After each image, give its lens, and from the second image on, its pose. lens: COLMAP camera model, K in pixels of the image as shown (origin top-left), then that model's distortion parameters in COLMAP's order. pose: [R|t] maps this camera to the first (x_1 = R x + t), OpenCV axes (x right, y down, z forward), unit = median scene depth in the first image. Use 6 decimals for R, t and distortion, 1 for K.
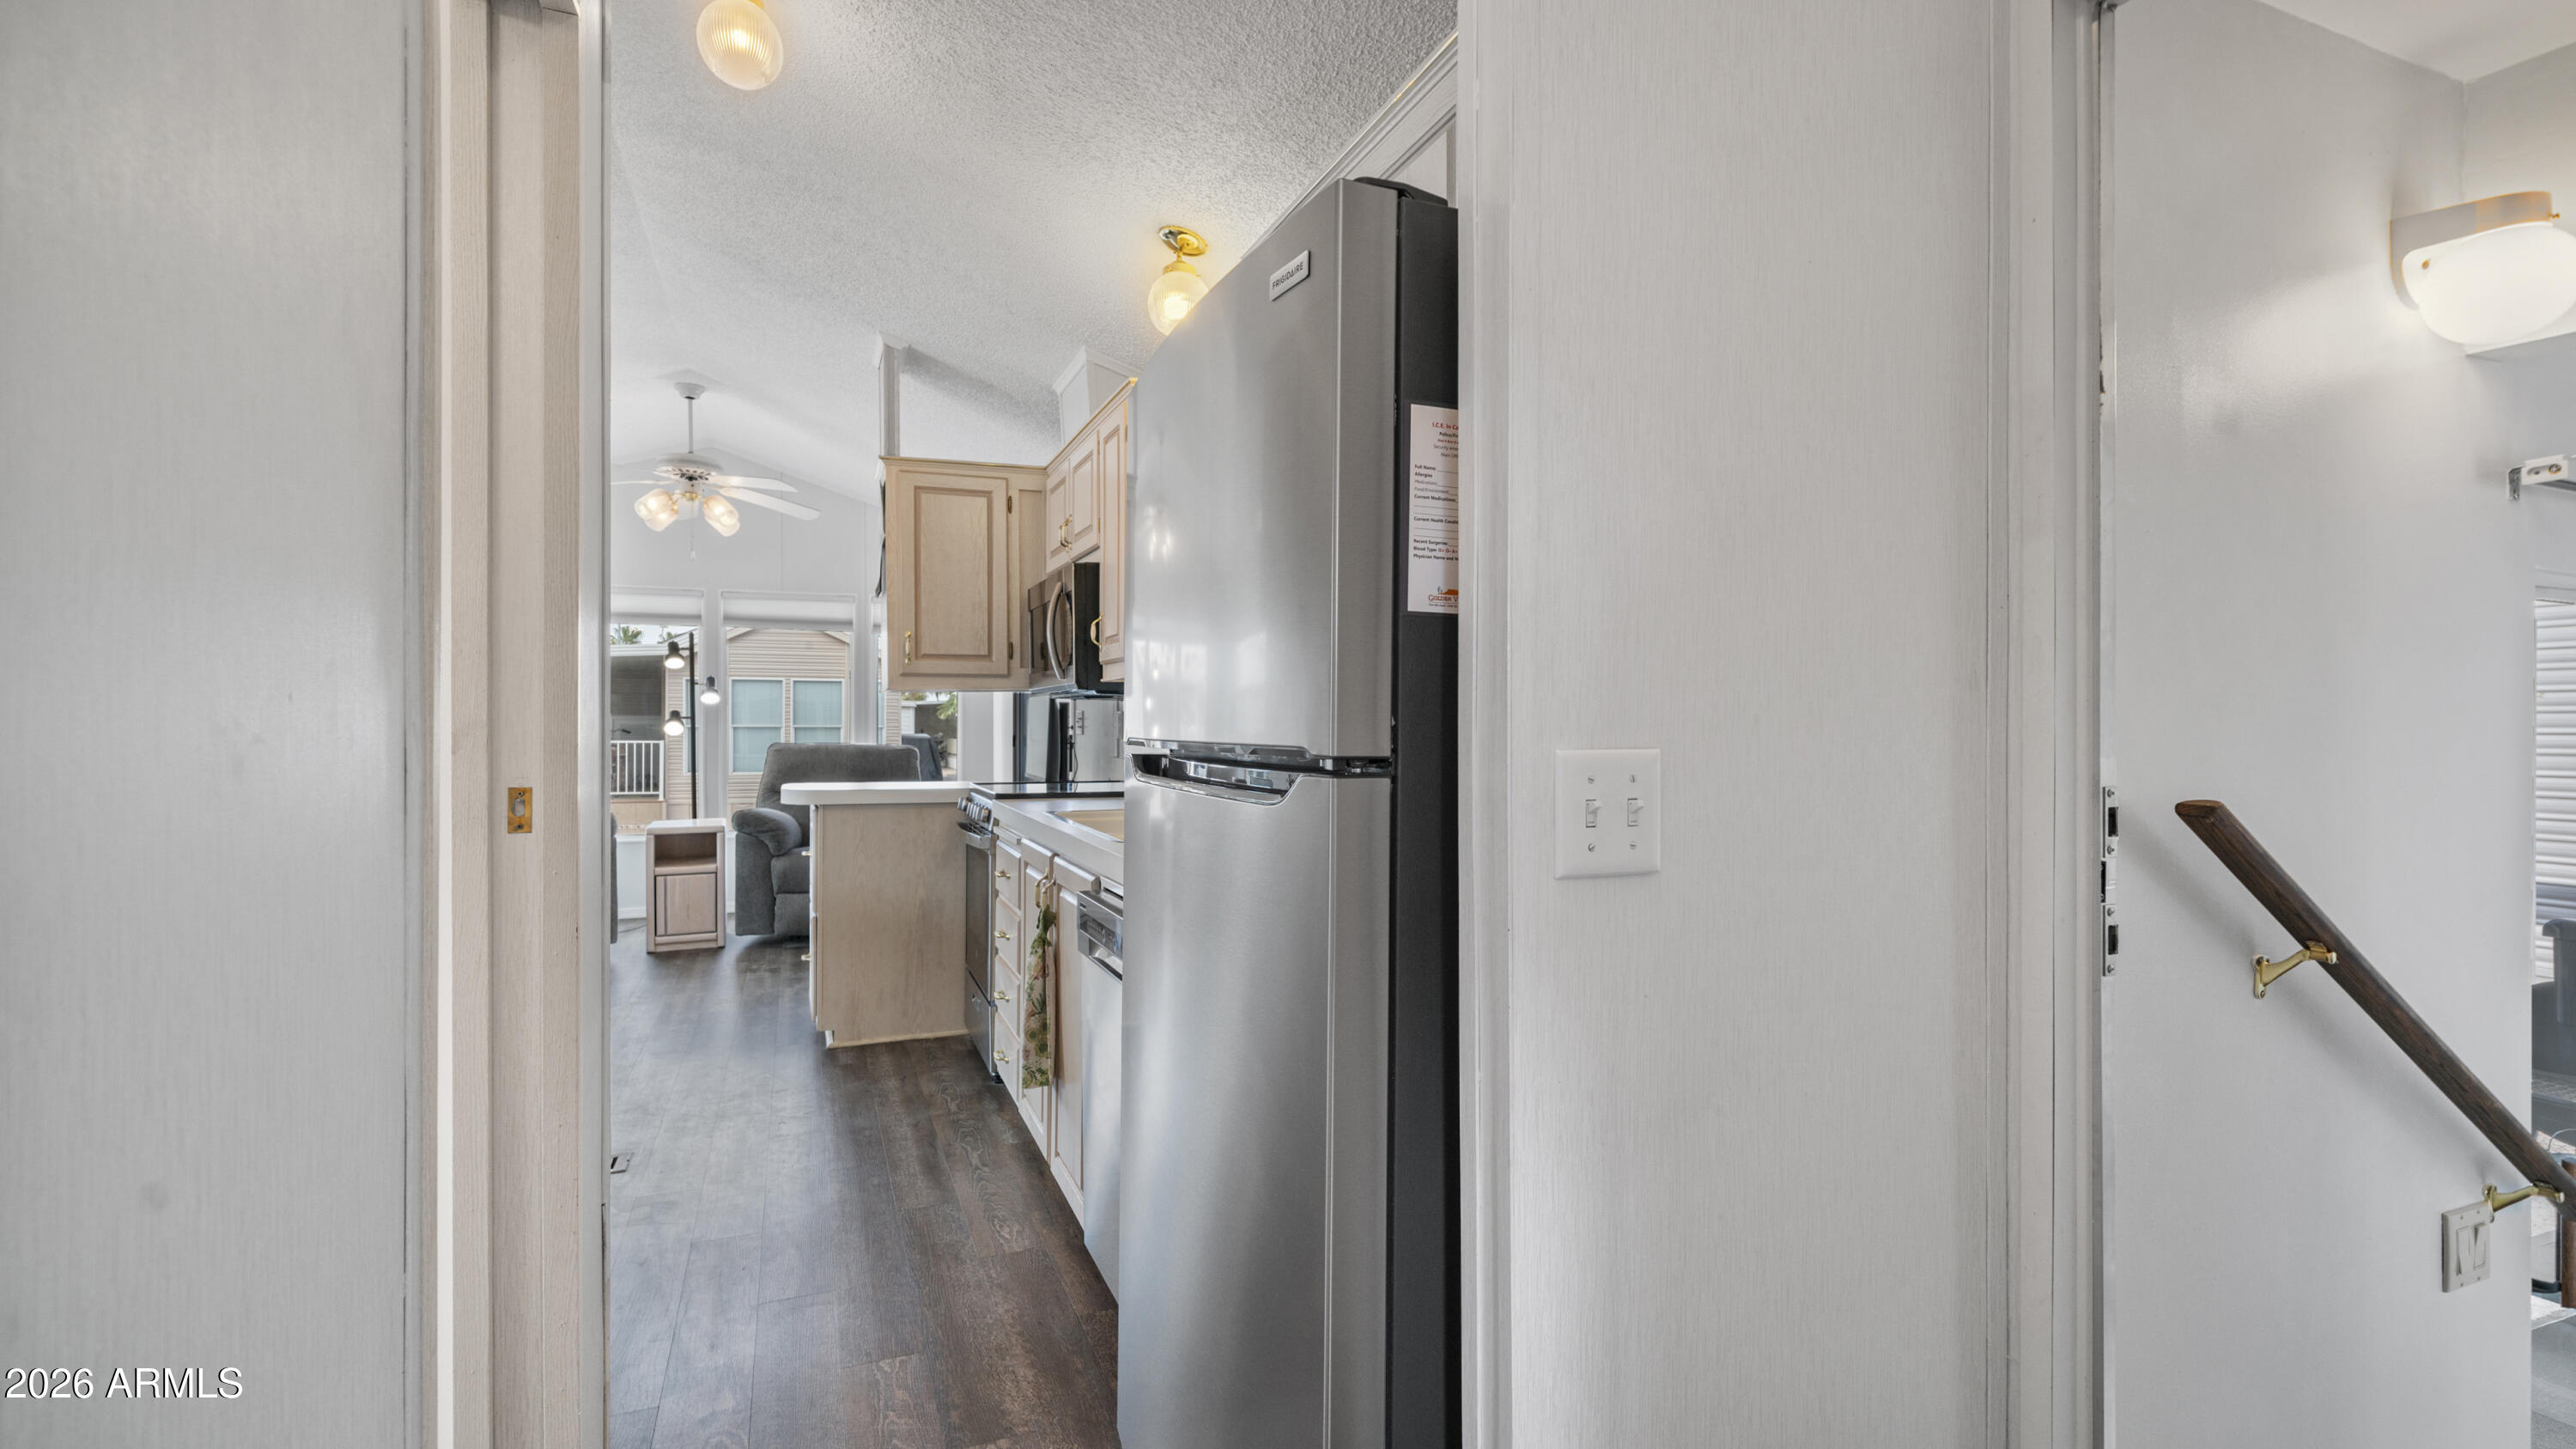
lens RADIAL K [[1156.1, 0, 1288.0], [0, 1156.1, 724.5], [0, 0, 1]] dist [-0.000181, -0.000024]
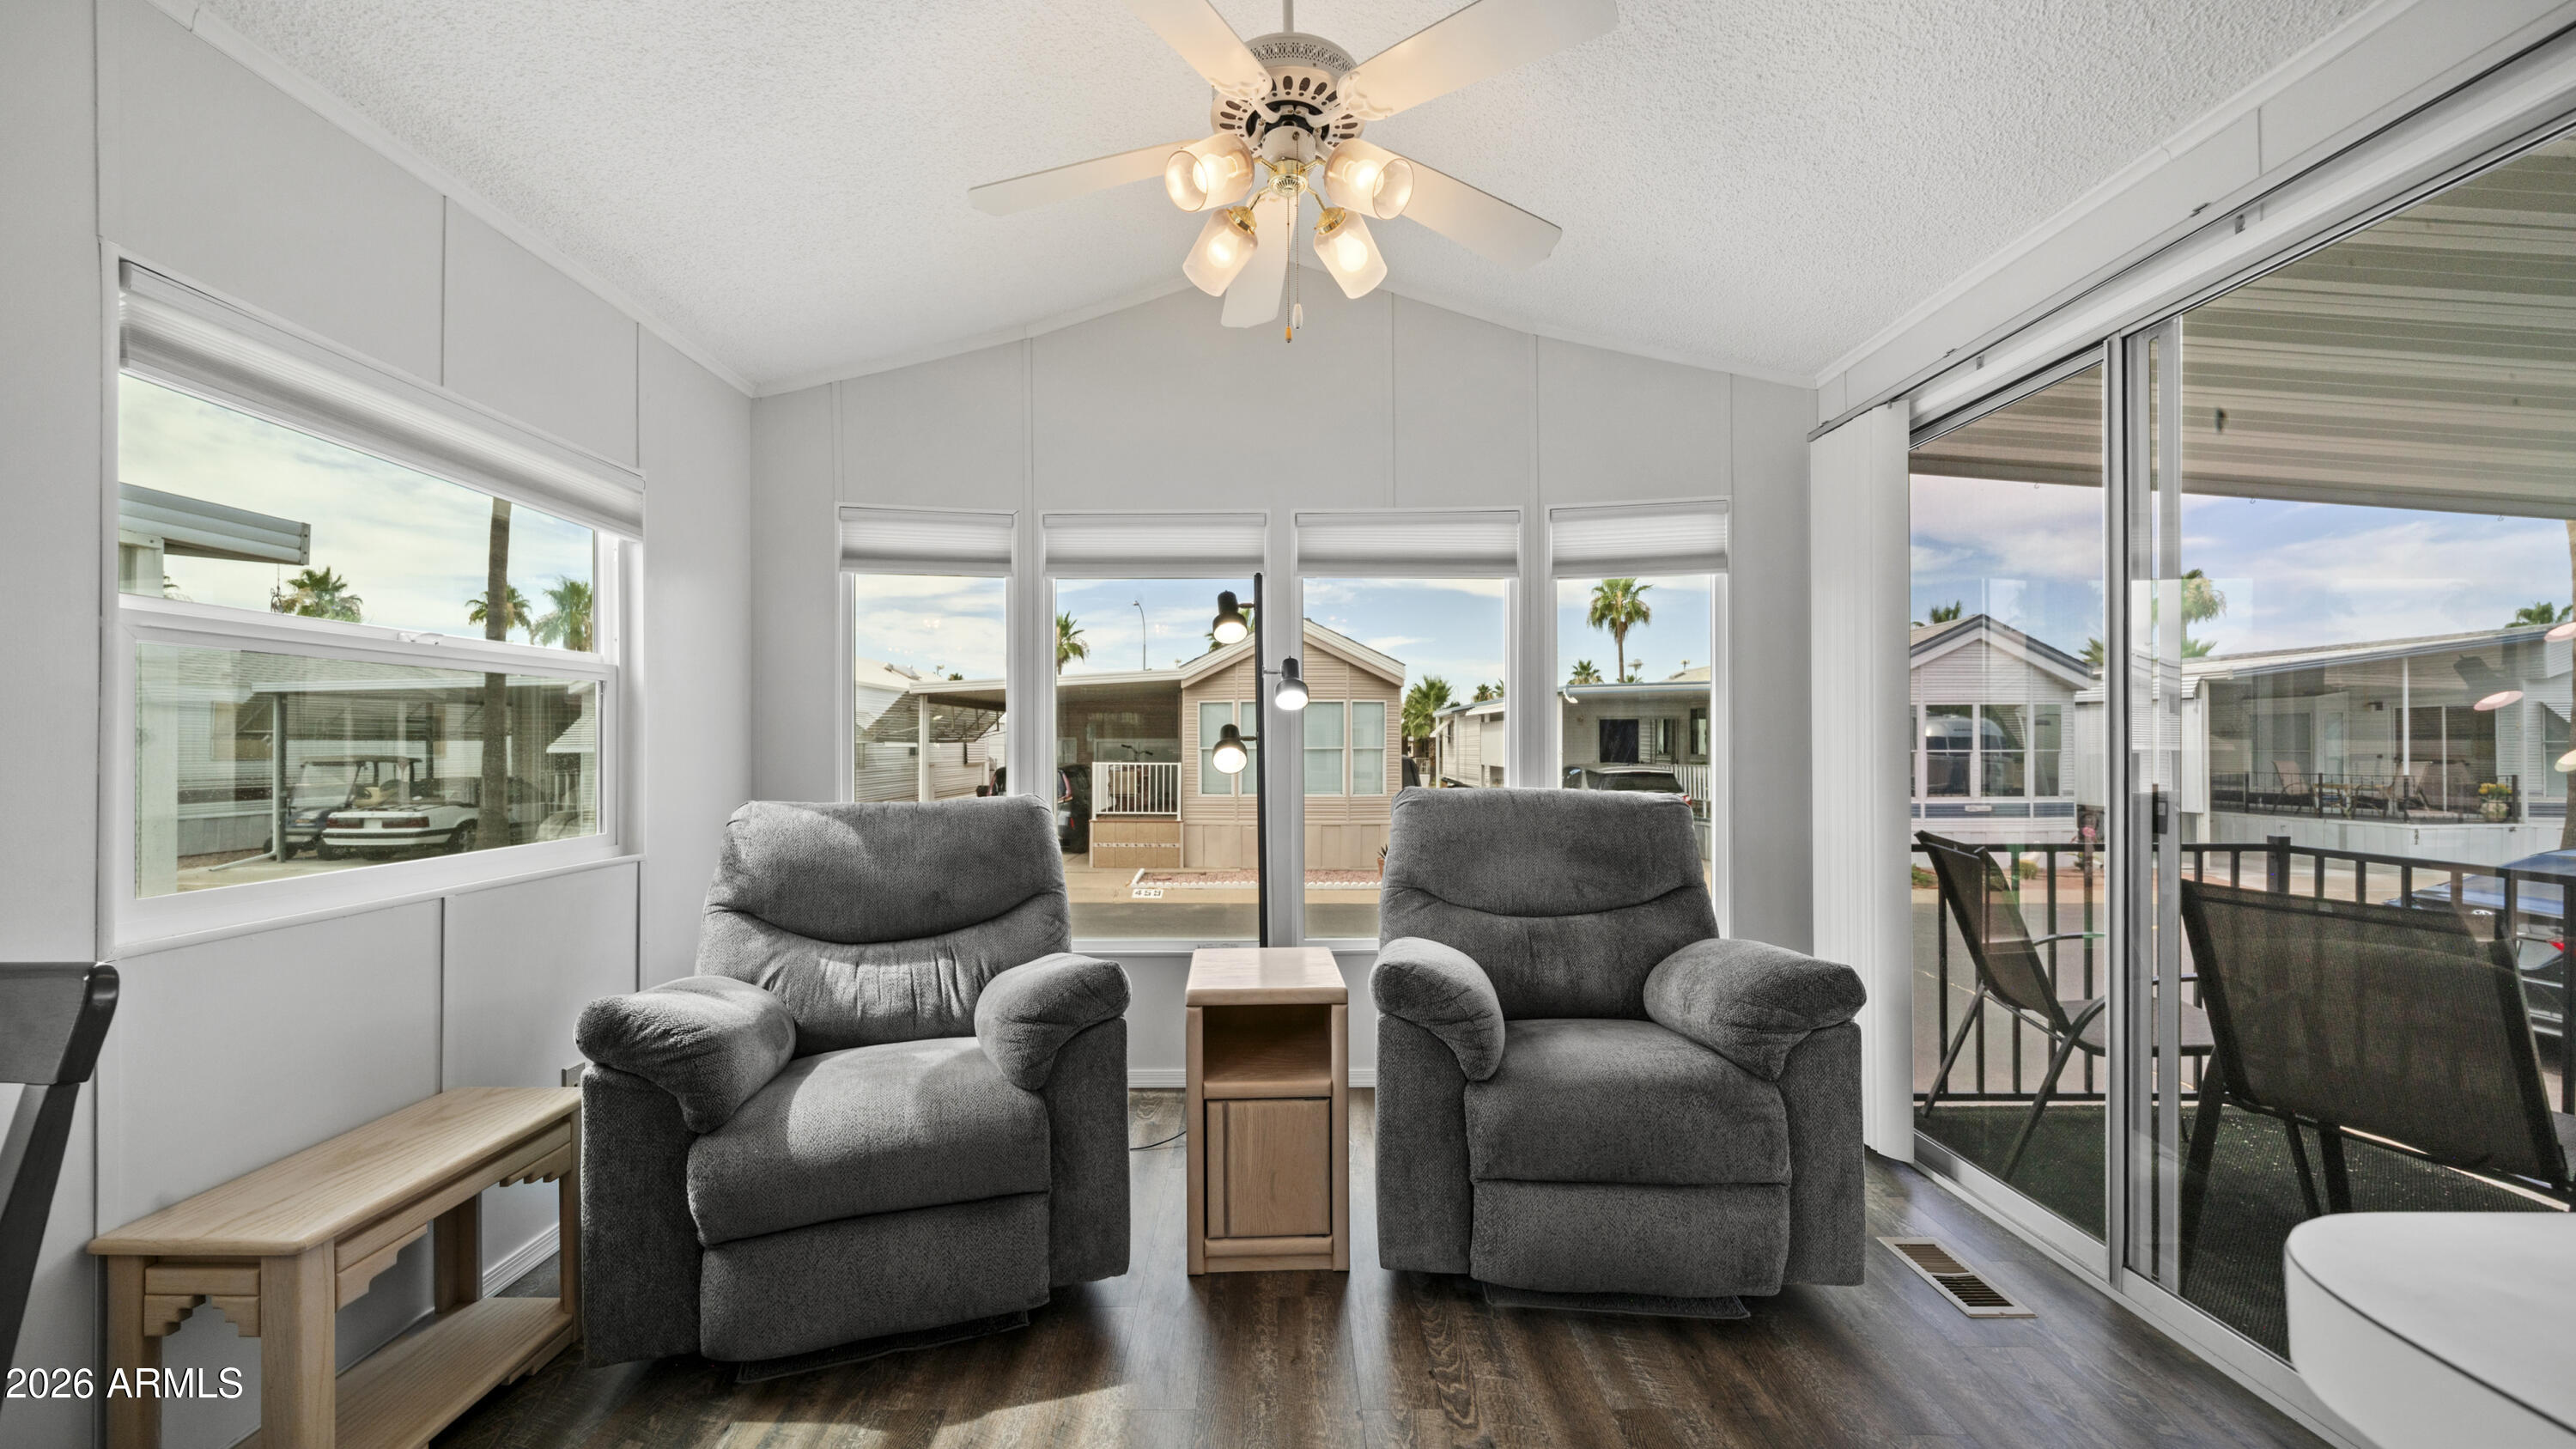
lens RADIAL K [[950.5, 0, 1288.0], [0, 950.5, 724.5], [0, 0, 1]] dist [-0.000389, -0.000018]
pose [[0.930336, -0.011124, -0.366540, -0.466024], [0.003245, 0.999750, -0.022105, -0.003138], [0.366694, 0.019376, 0.930140, 0.816480]]
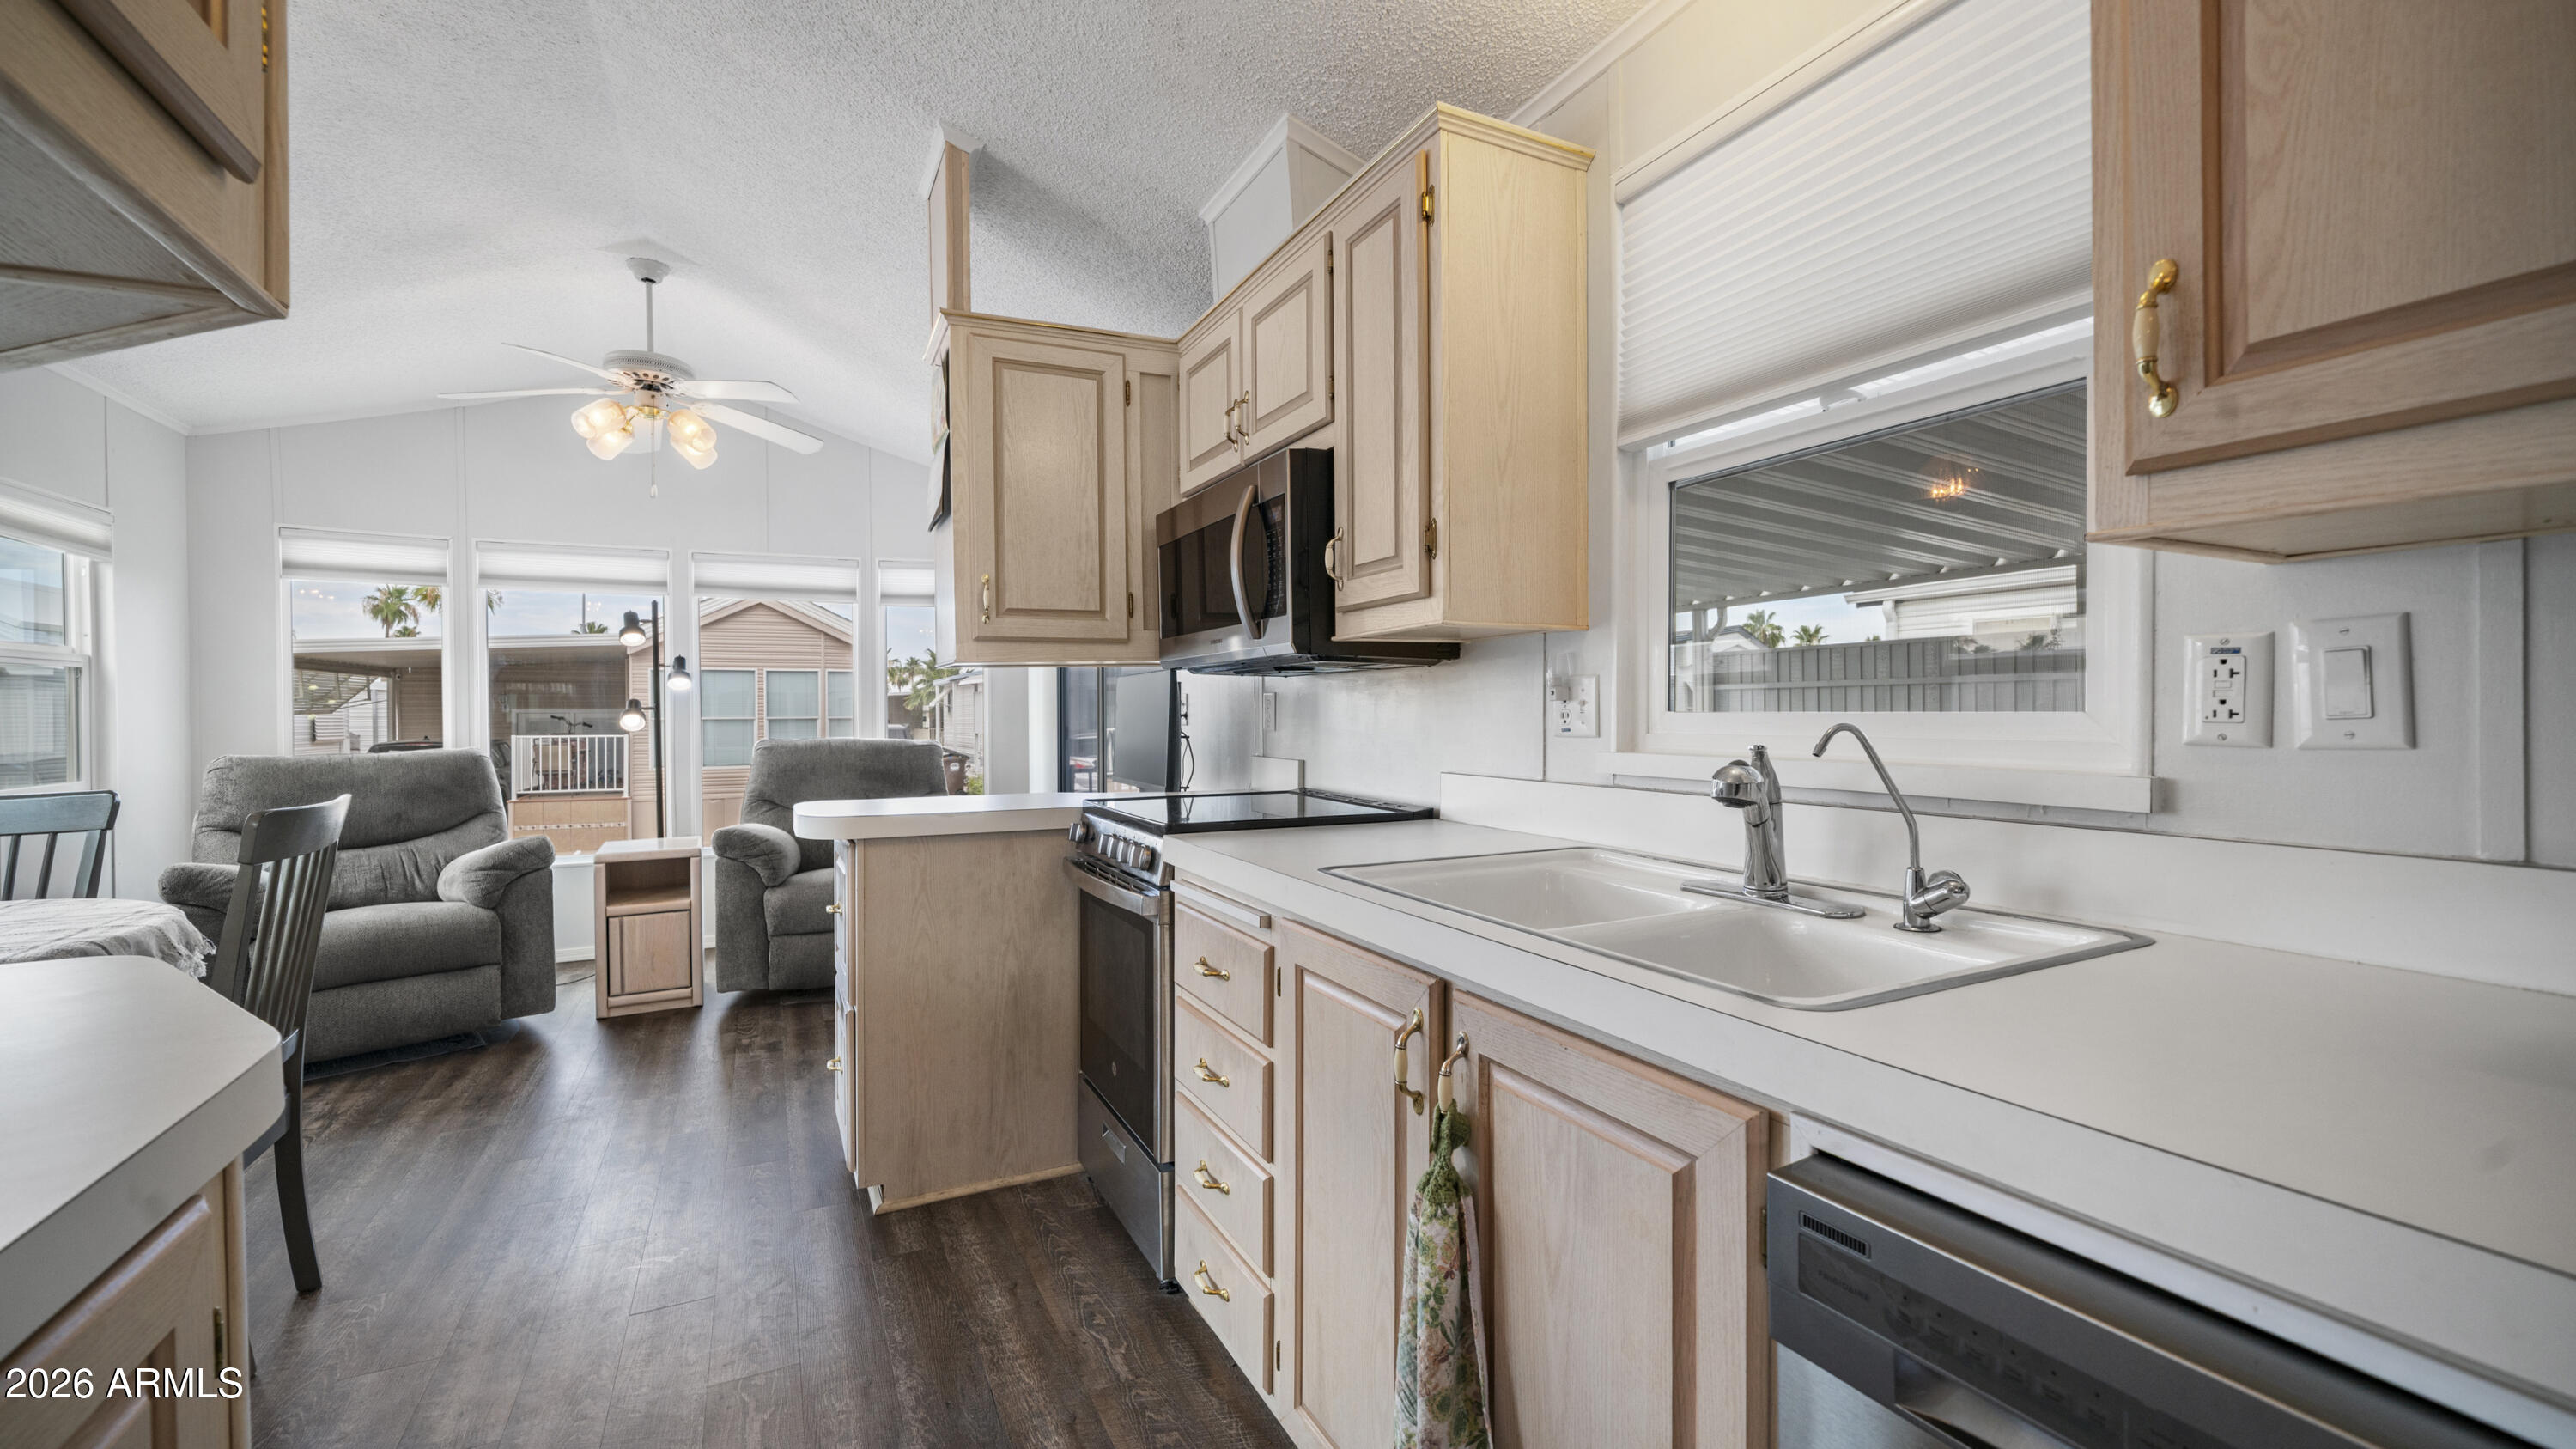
lens RADIAL K [[1047.4, 0, 1284.2], [0, 1047.4, 712.4], [0, 0, 1]] dist [-0.001240, 0.000033]
pose [[0.998044, -0.009203, 0.061836, -0.176407], [0.009184, 0.999958, 0.000593, 0.000674], [-0.061839, -0.000024, 0.998086, 0.348325]]
